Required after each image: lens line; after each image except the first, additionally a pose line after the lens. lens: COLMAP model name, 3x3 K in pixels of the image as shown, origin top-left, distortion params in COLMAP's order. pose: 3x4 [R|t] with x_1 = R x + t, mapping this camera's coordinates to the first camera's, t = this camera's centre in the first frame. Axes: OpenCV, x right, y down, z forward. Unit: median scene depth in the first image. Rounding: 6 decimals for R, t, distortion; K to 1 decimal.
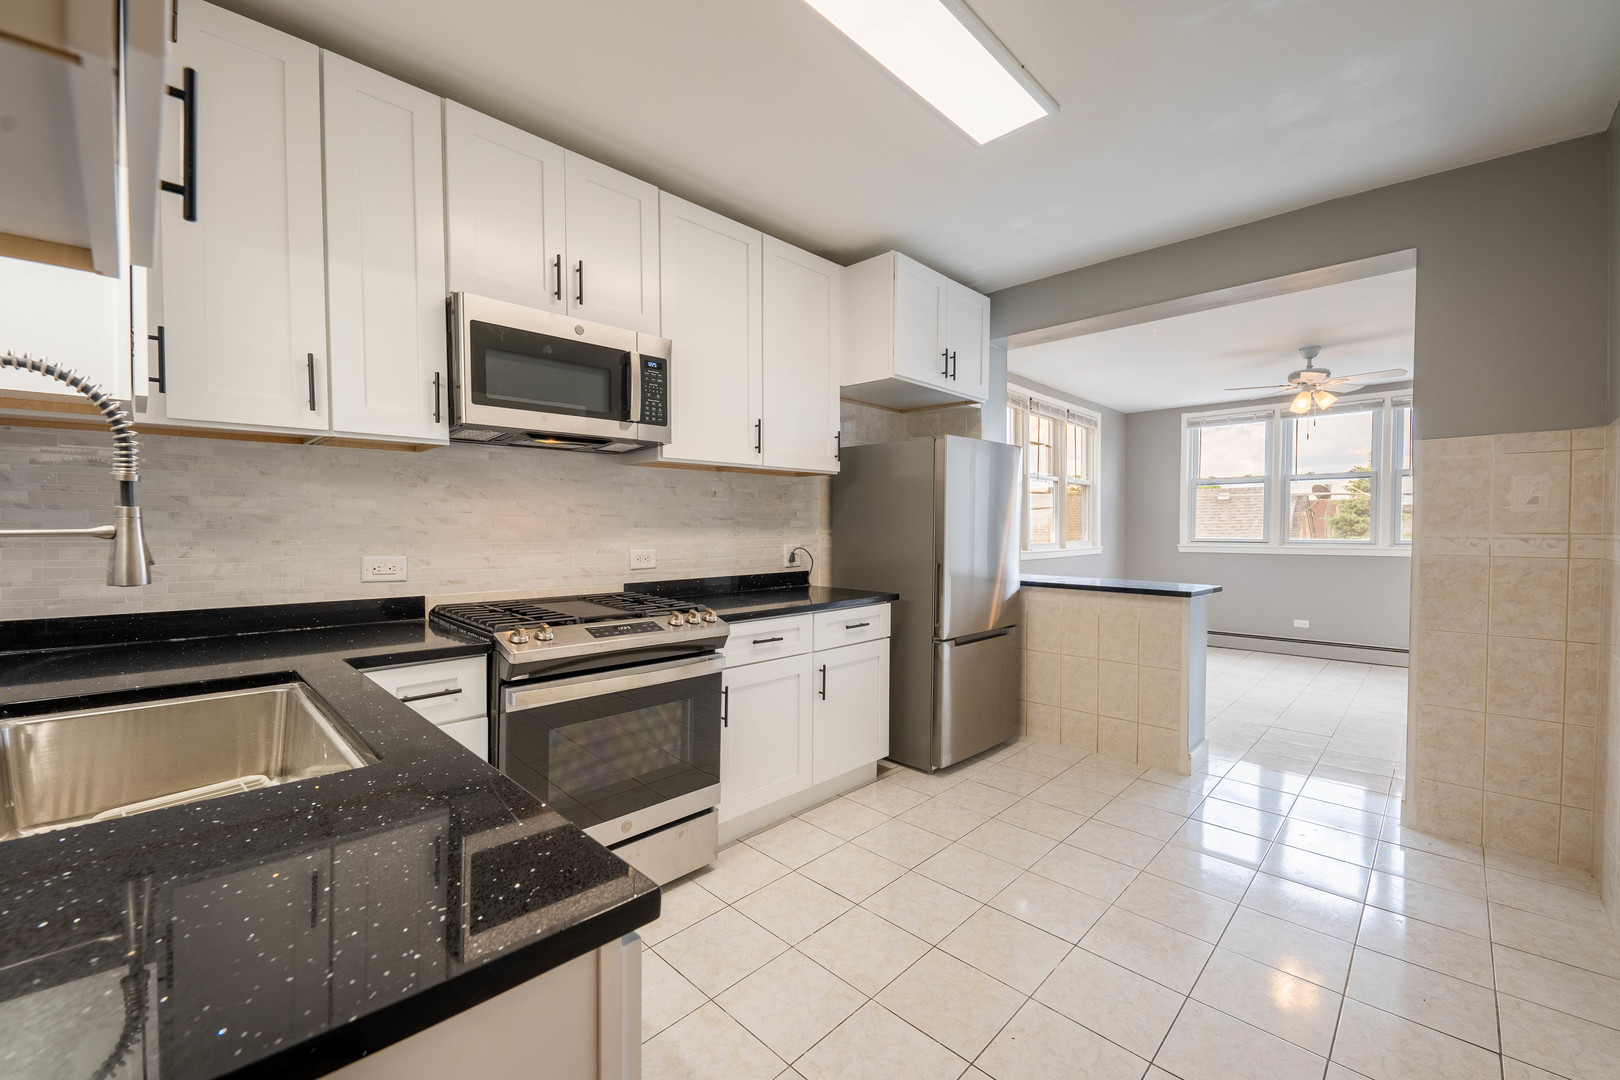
lens RADIAL K [[654.1, 0, 816.6], [0, 654.1, 541.7], [0, 0, 1]] dist [-0.000008, -0.000151]
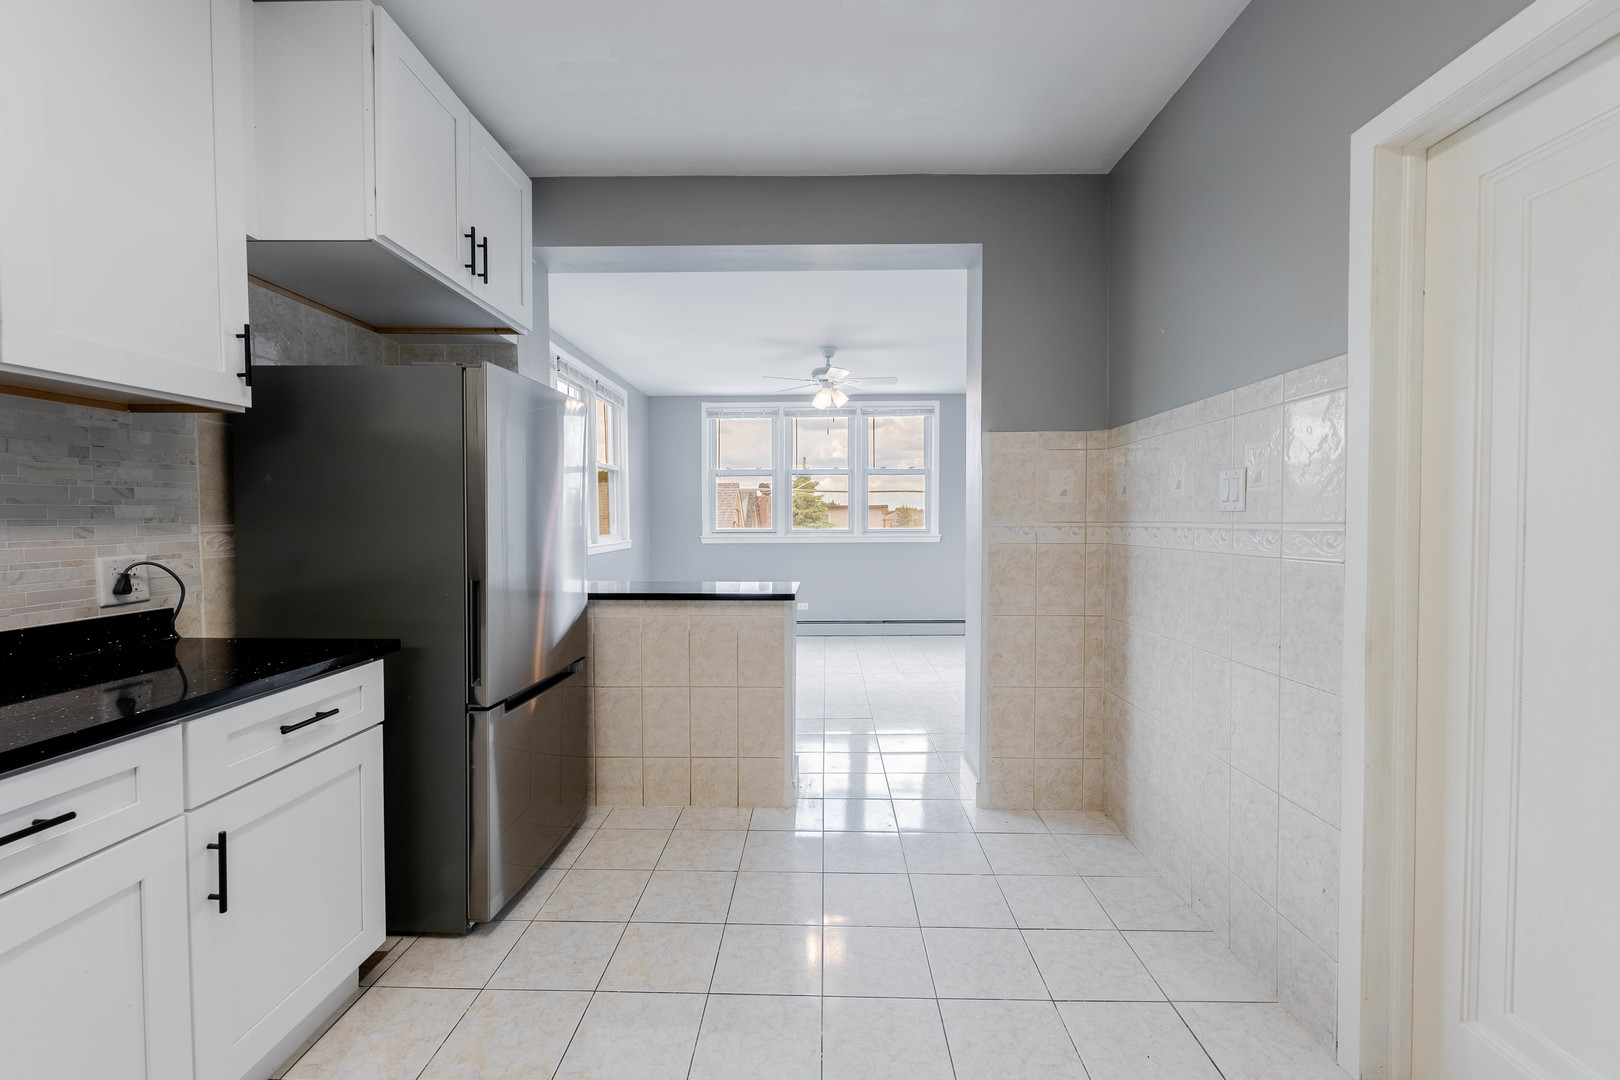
lens RADIAL K [[662.8, 0, 810.0], [0, 662.8, 540.0], [0, 0, 1]] dist [0.001289, -0.000276]
pose [[0.737729, -0.024524, 0.674652, 0.006663], [0.018026, 0.999699, 0.016629, -0.007407], [-0.674857, -0.000106, 0.737949, 0.372836]]
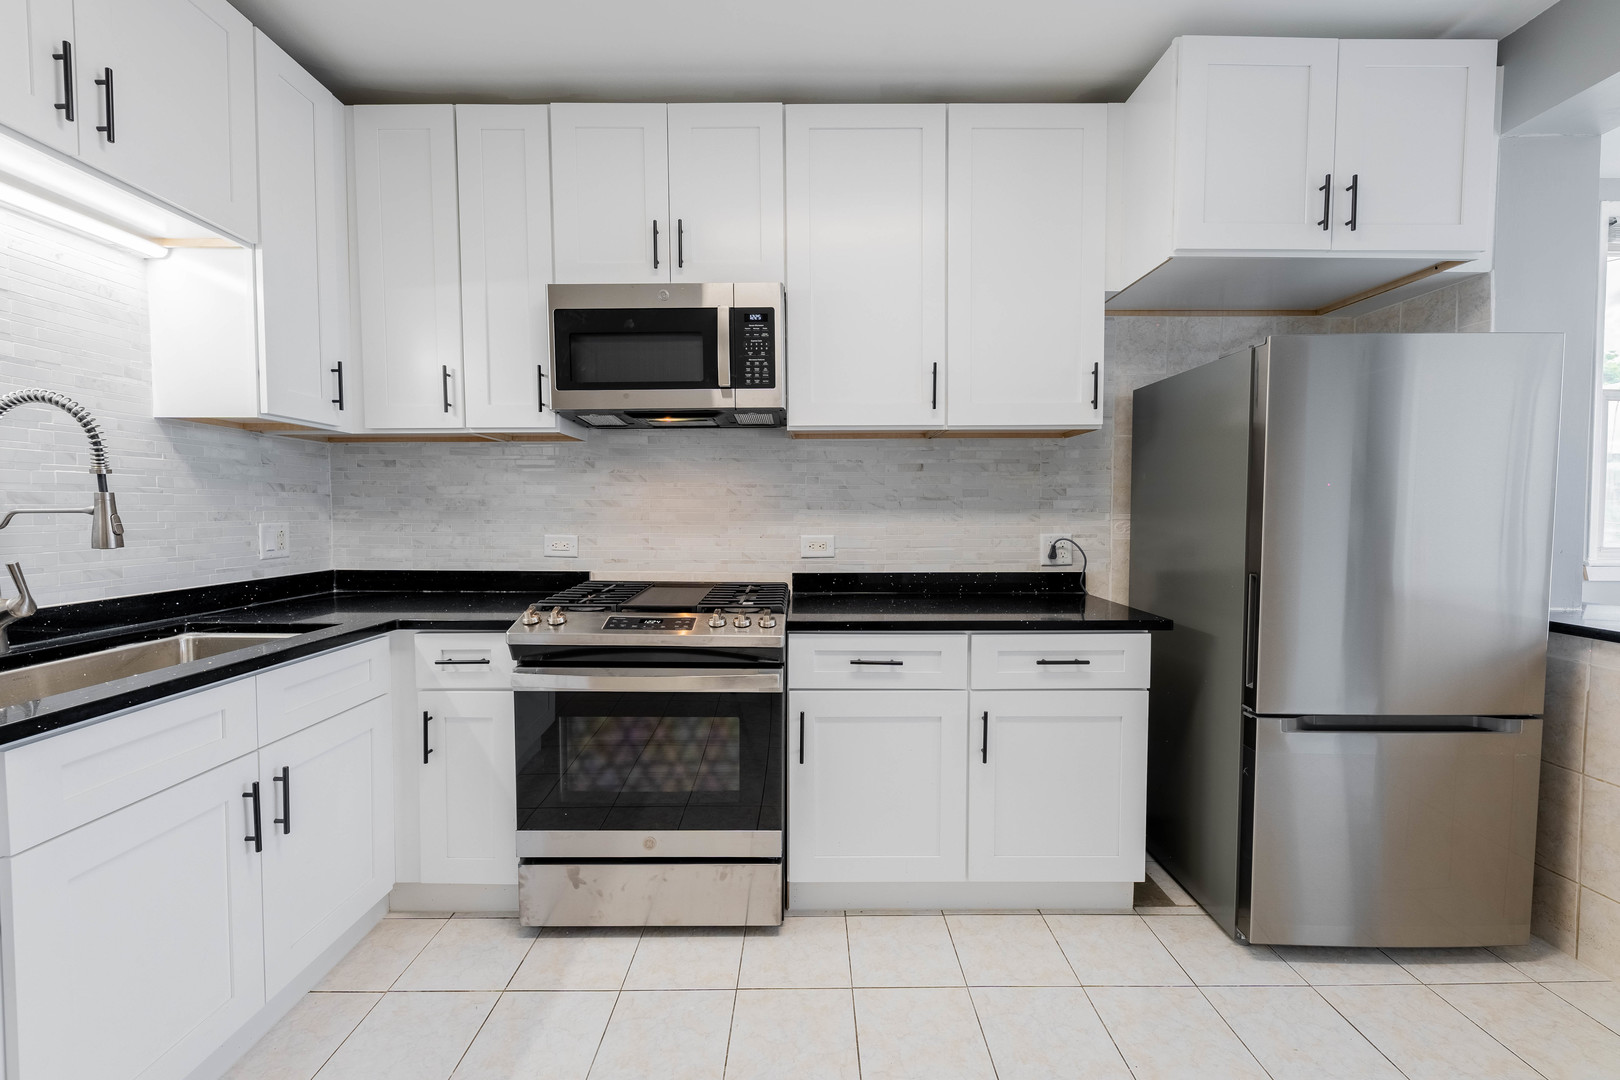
lens RADIAL K [[662.8, 0, 810.0], [0, 662.8, 540.0], [0, 0, 1]] dist [0.001289, -0.000276]
pose [[0.700714, 0.030878, -0.712774, 0.337607], [-0.016419, 0.999496, 0.027158, -0.005003], [0.713254, -0.007327, 0.700868, 0.357755]]
